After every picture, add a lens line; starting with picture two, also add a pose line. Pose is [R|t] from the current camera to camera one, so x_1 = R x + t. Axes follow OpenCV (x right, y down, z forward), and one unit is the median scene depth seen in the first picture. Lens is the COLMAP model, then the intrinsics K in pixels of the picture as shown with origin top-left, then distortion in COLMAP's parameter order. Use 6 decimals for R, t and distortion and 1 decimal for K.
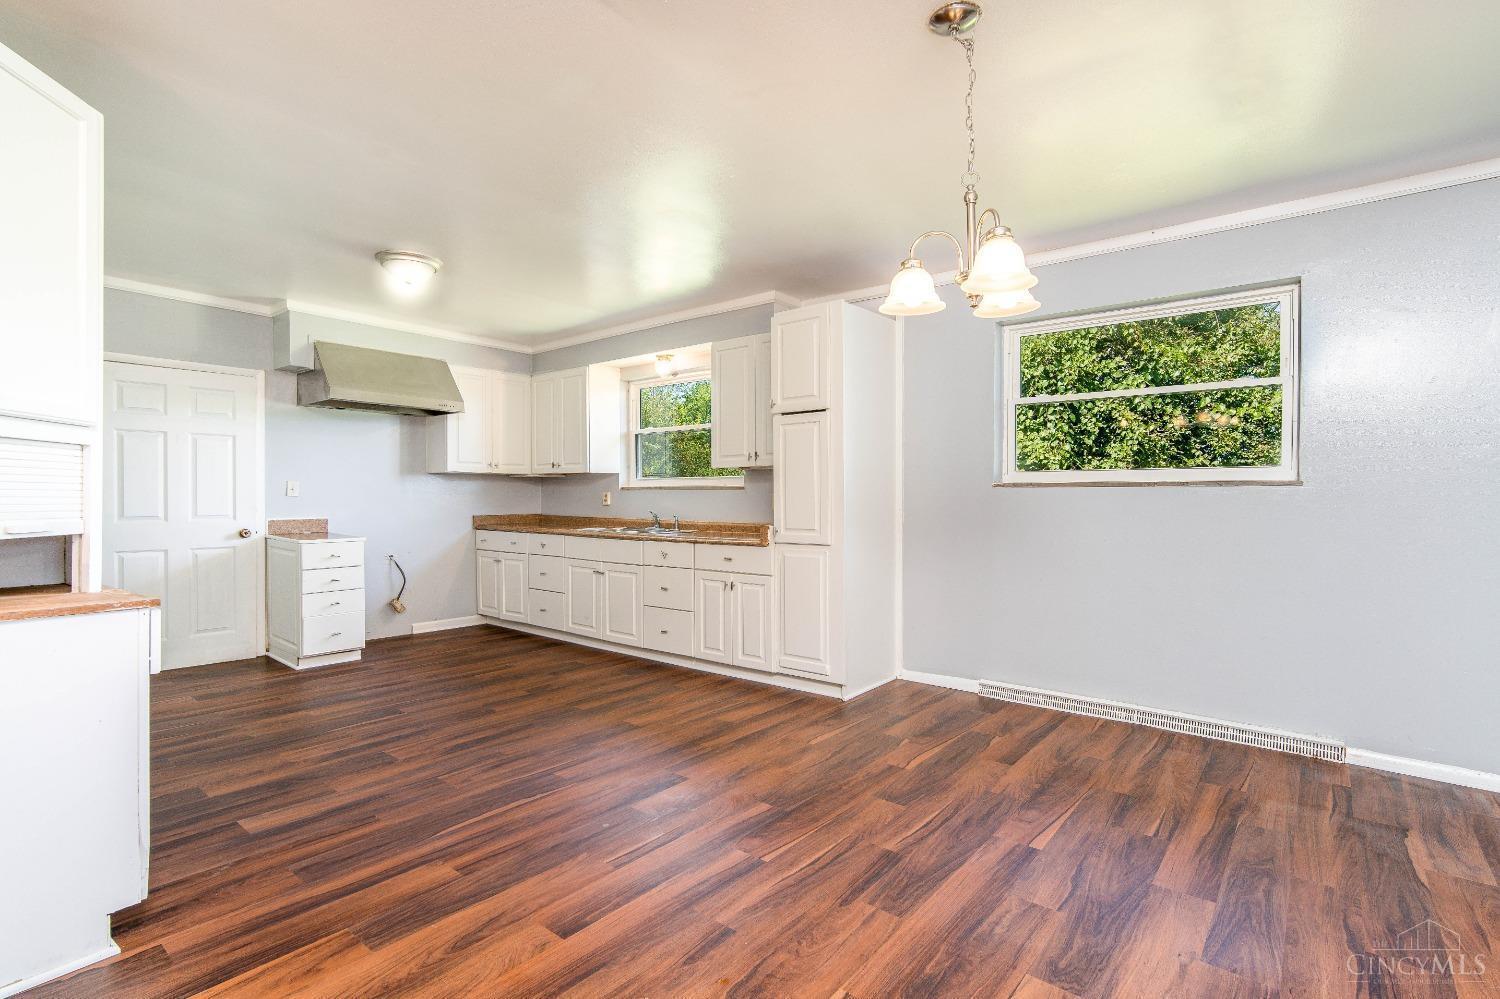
lens RADIAL K [[715.3, 0, 750.5], [0, 715.3, 499.3], [0, 0, 1]] dist [0.000603, -0.000161]
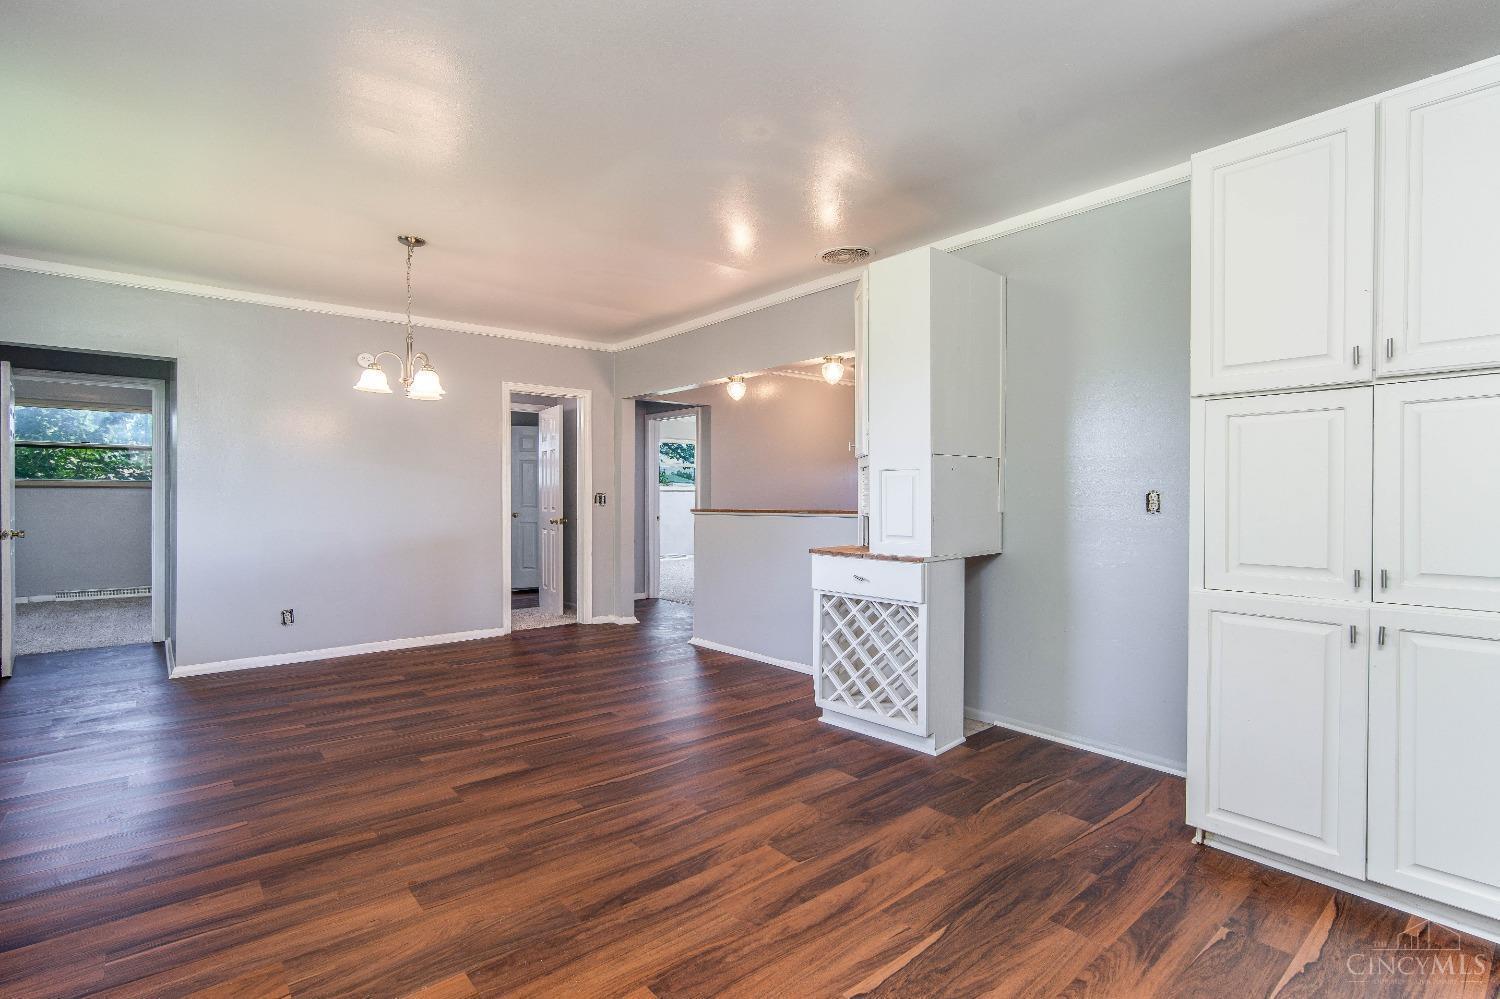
lens RADIAL K [[715.3, 0, 749.8], [0, 715.3, 499.8], [0, 0, 1]] dist [0.000603, -0.000161]
pose [[-0.982951, -0.002393, 0.183854, -0.661278], [-0.001247, 0.999979, 0.006346, -0.004055], [-0.183865, 0.006008, -0.982933, 1.887949]]
